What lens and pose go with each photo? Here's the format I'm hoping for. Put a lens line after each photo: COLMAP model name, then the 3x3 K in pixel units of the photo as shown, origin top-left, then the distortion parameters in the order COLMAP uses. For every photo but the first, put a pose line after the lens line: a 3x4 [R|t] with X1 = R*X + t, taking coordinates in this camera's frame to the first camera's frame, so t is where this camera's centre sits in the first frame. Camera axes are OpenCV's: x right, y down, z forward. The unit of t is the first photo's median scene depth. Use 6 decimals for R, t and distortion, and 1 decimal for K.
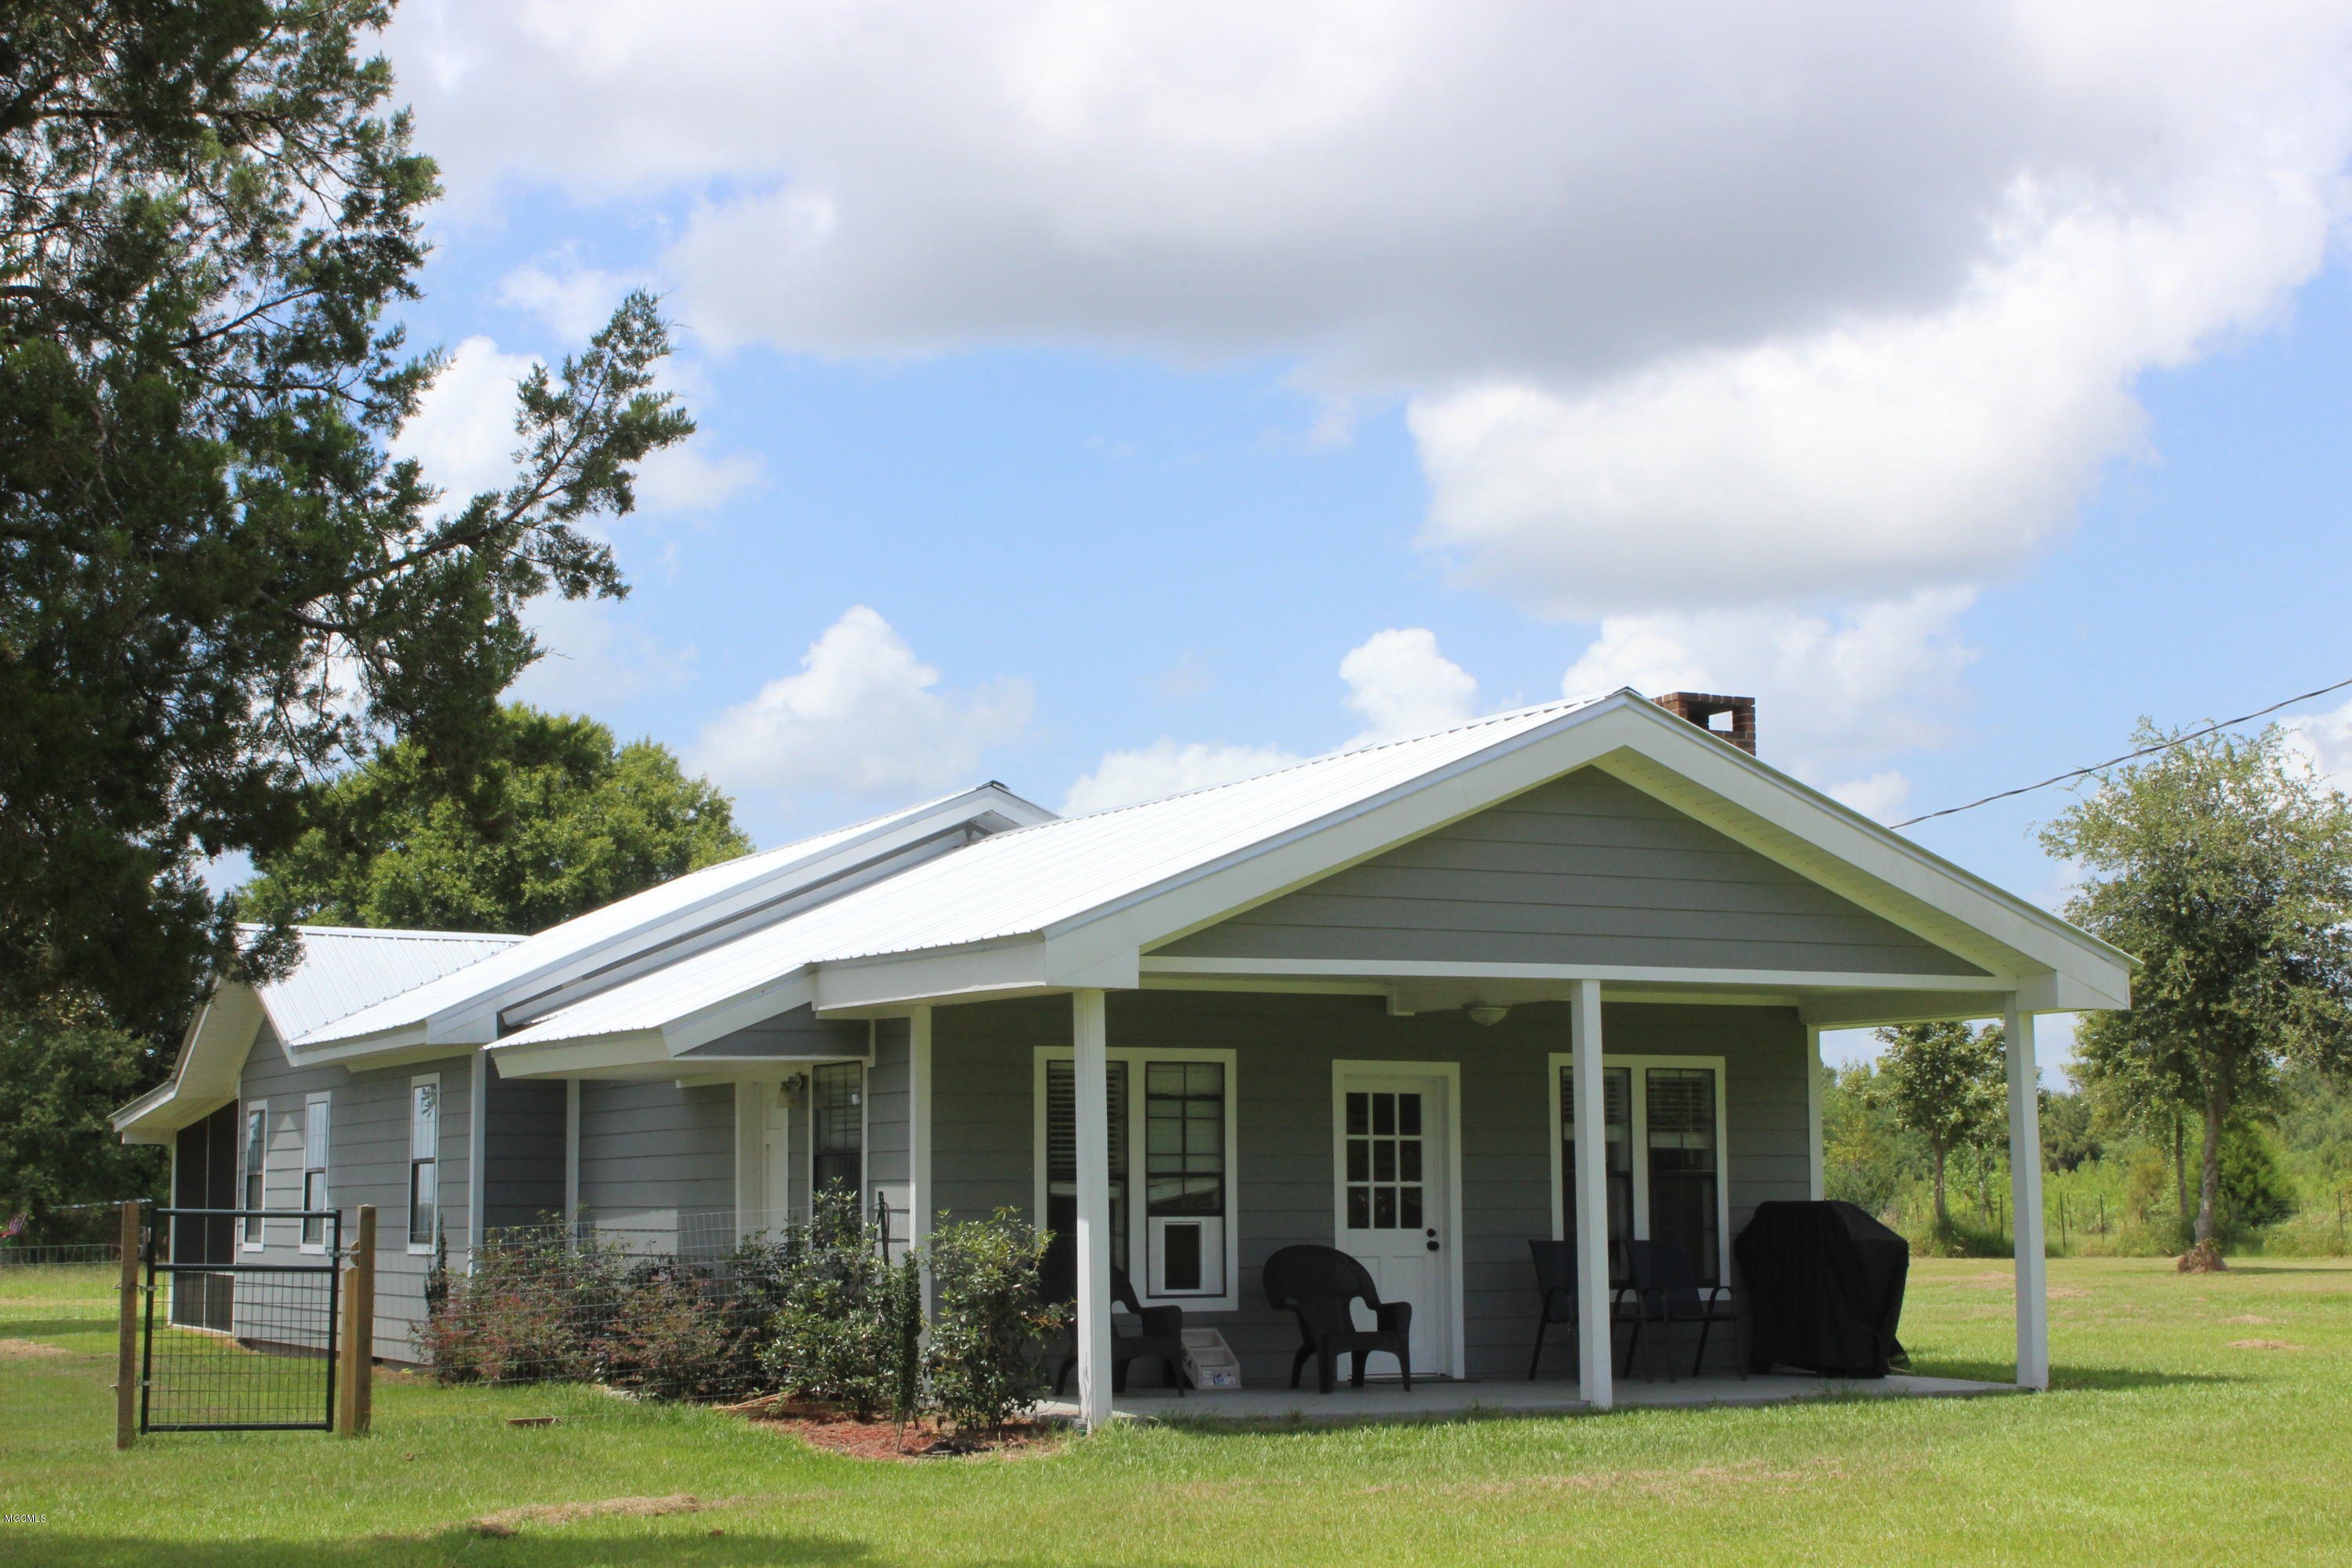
lens RADIAL K [[3580.8, 0, 1092.3], [0, 3580.8, 777.6], [0, 0, 1]] dist [-0.021520, -0.011953]
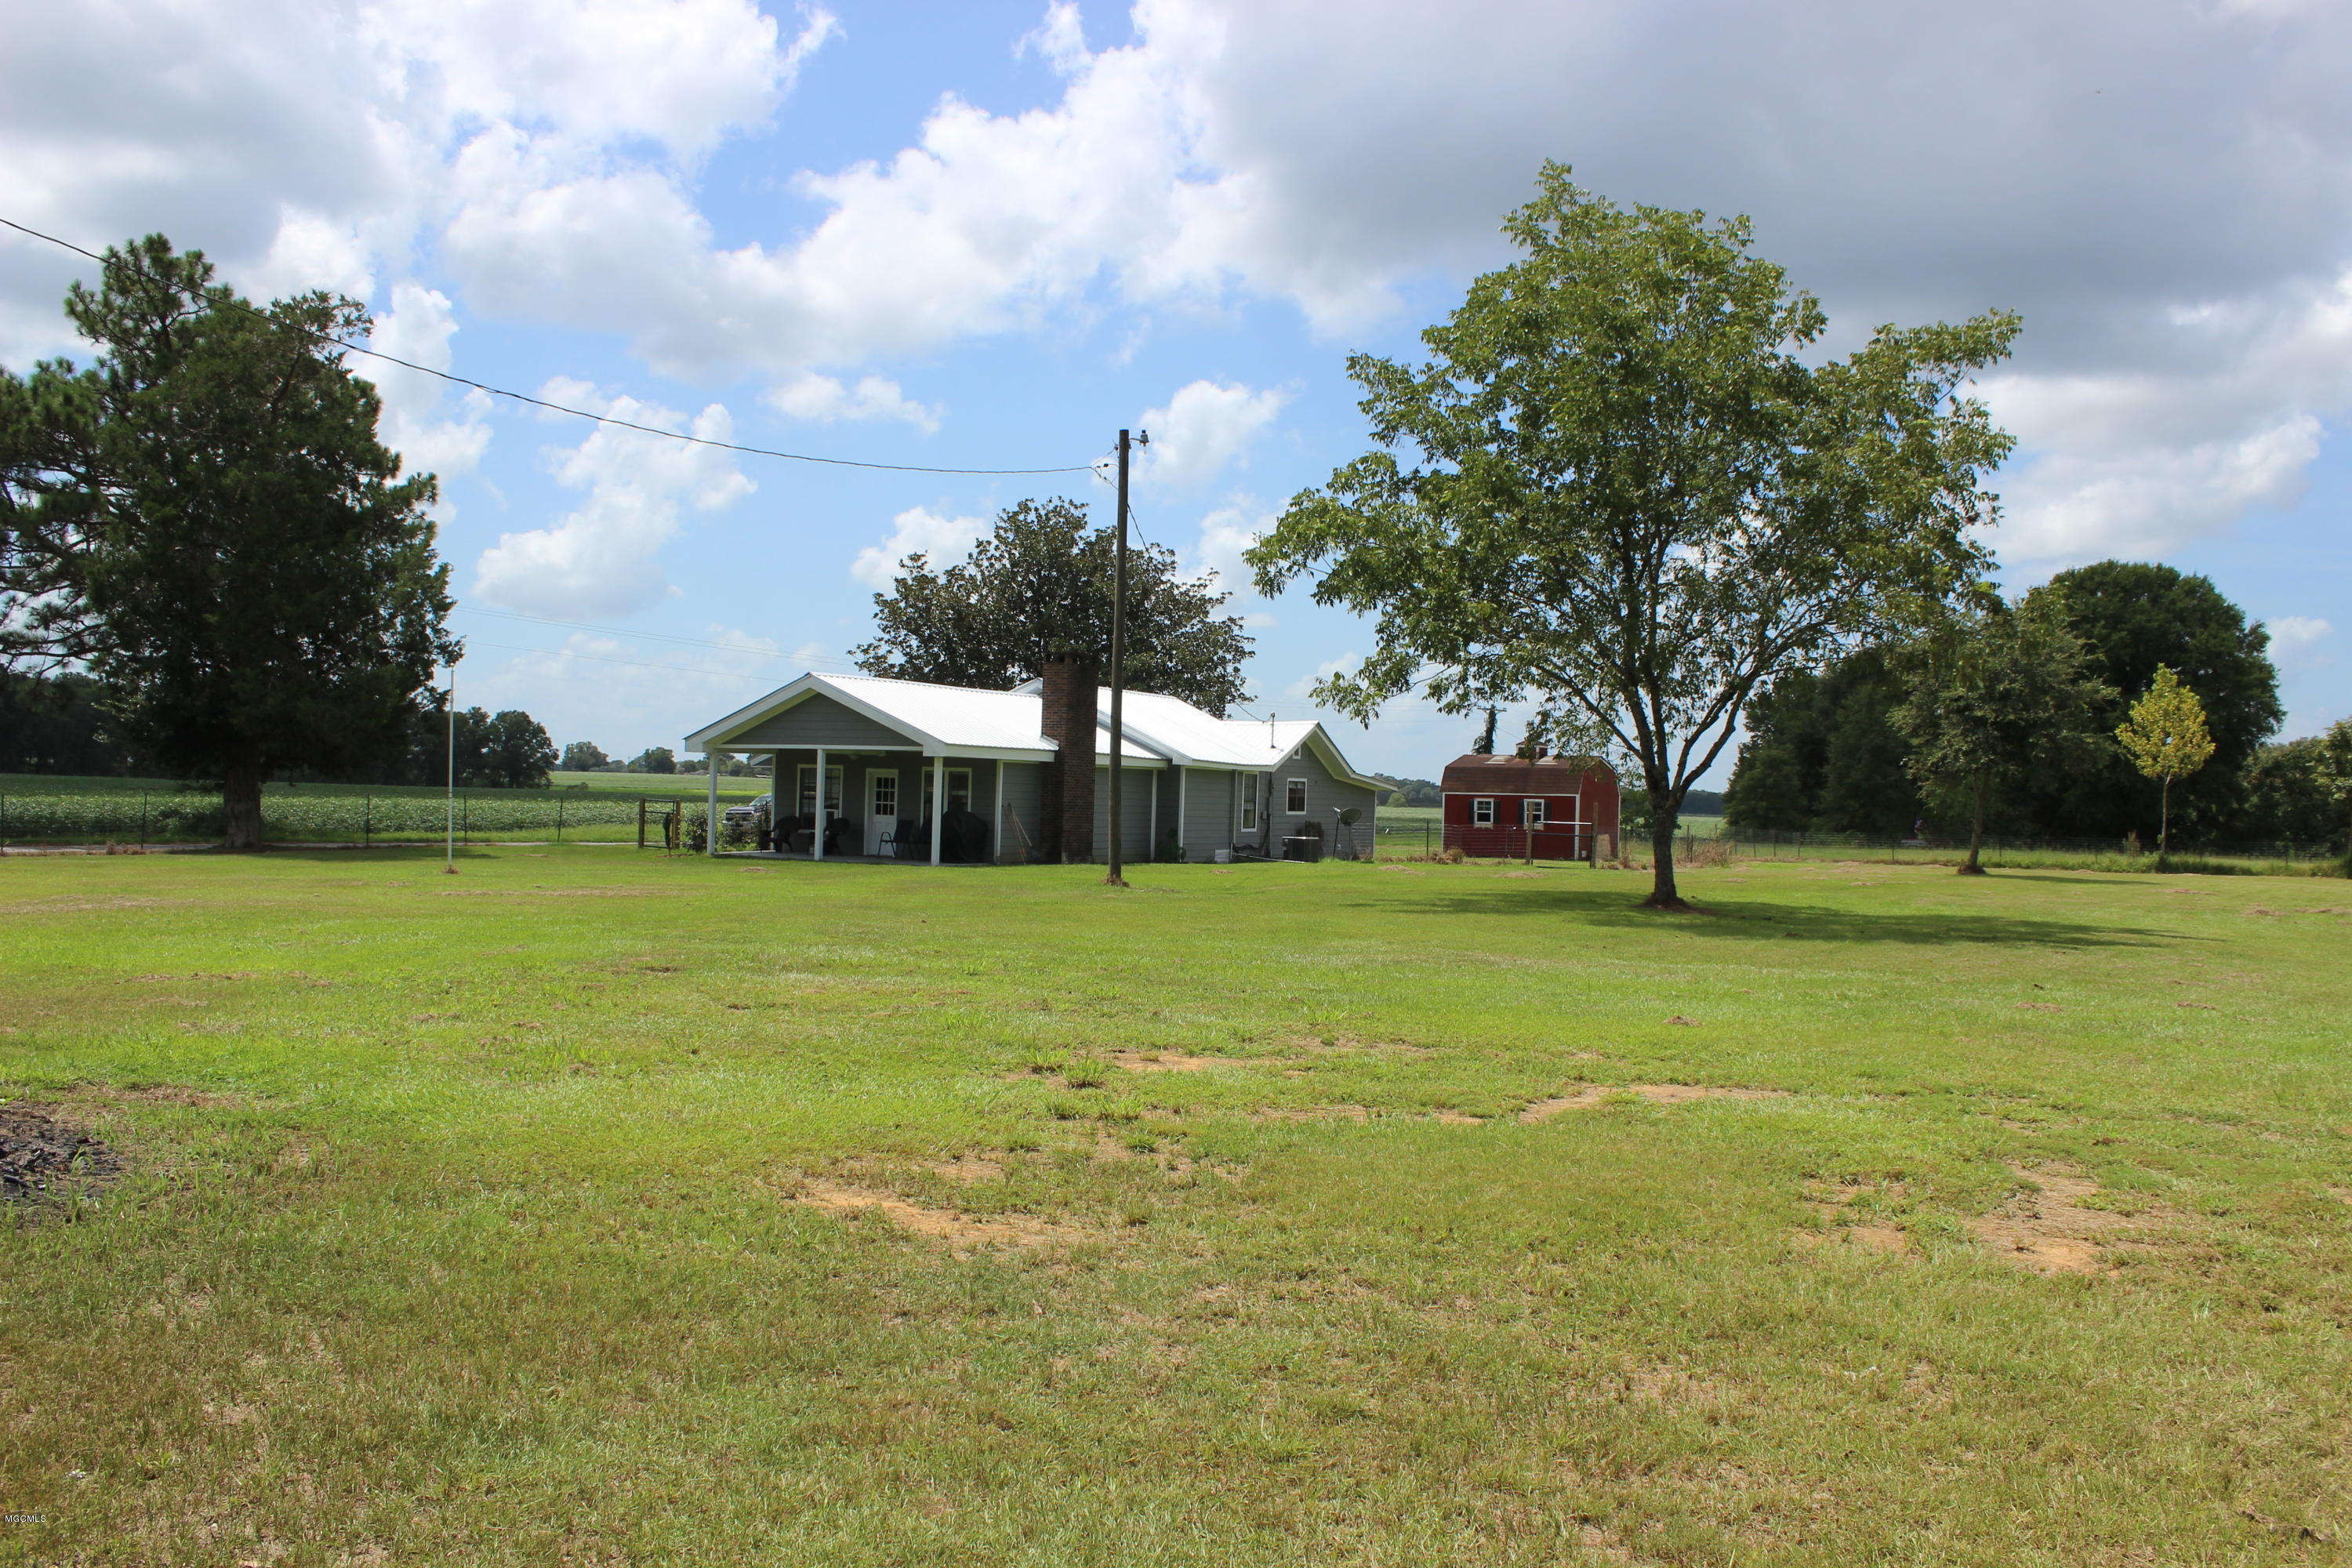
lens RADIAL K [[1986.1, 0, 1125.1], [0, 1986.1, 820.3], [0, 0, 1]] dist [-0.169932, 0.147083]
pose [[0.561434, 0.032670, -0.826877, 1.924985], [0.067076, 0.994136, 0.084821, -0.022646], [0.824799, -0.103085, 0.555950, 0.089610]]
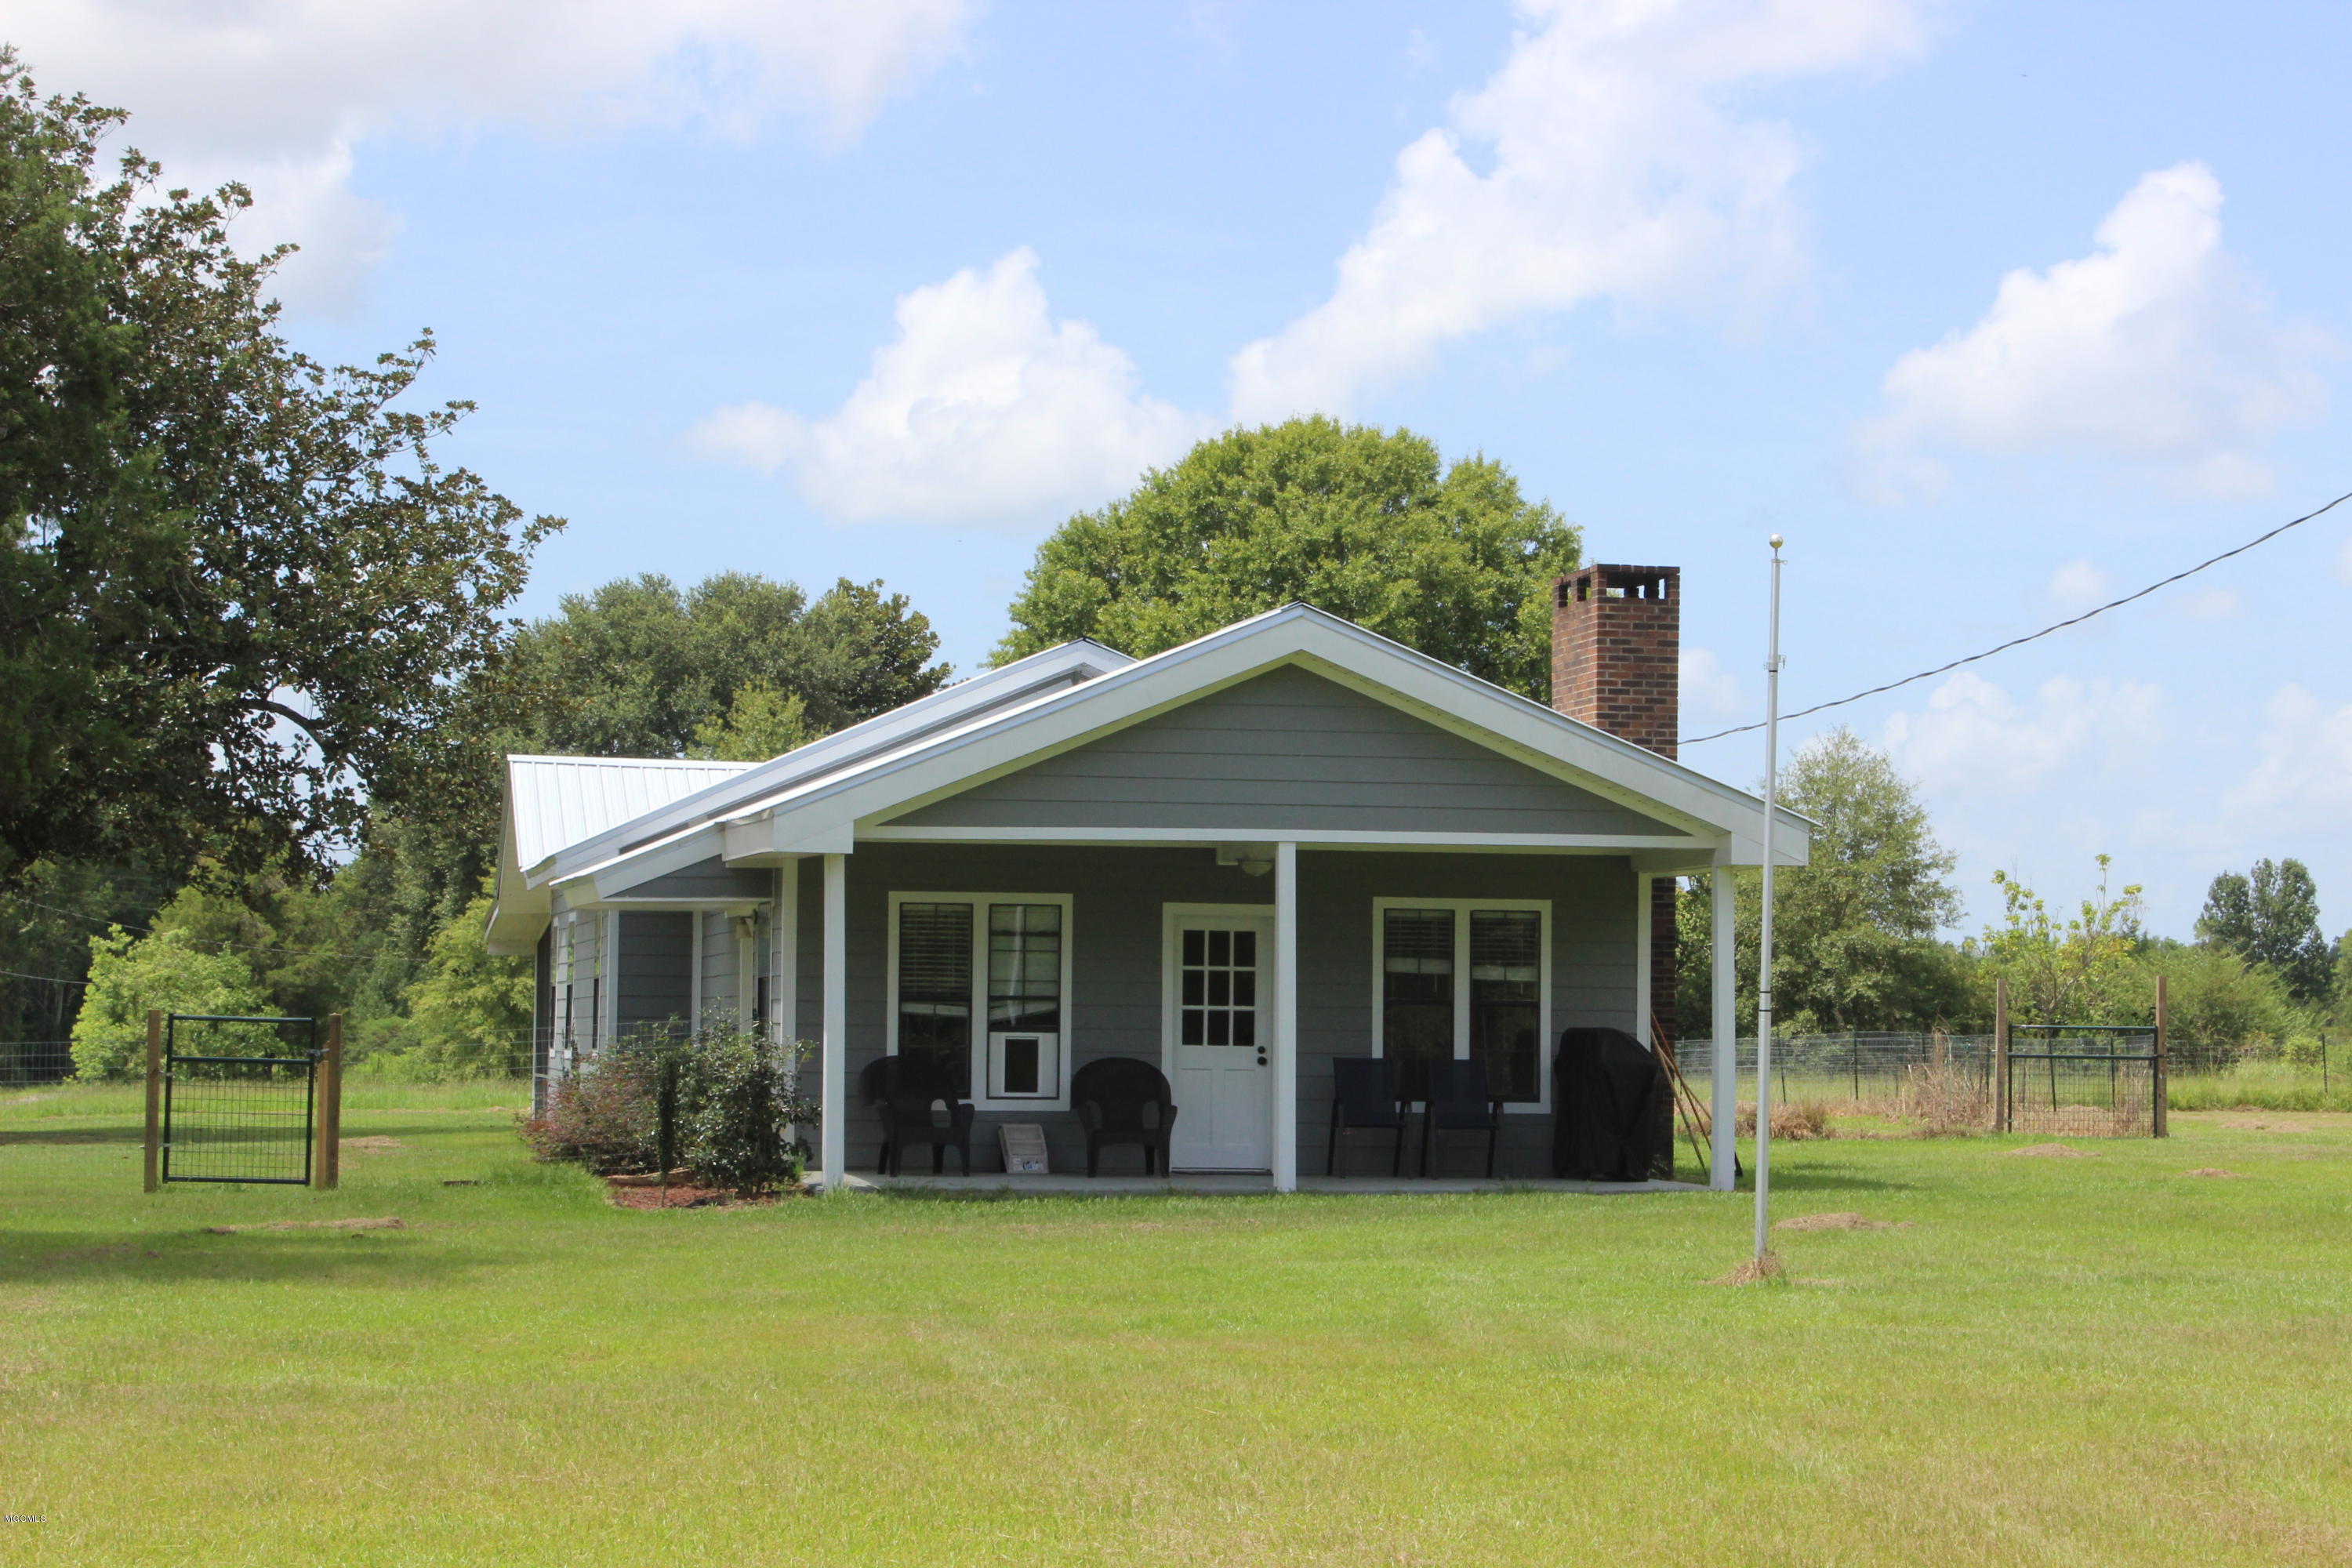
lens RADIAL K [[4939.4, 0, 1082.9], [0, 4939.4, 818.8], [0, 0, 1]] dist [0.064517, -0.233440]
pose [[0.962280, 0.003218, -0.272043, 0.494384], [0.017745, 0.997058, 0.074563, -0.072303], [0.271483, -0.076578, 0.959392, -0.581641]]
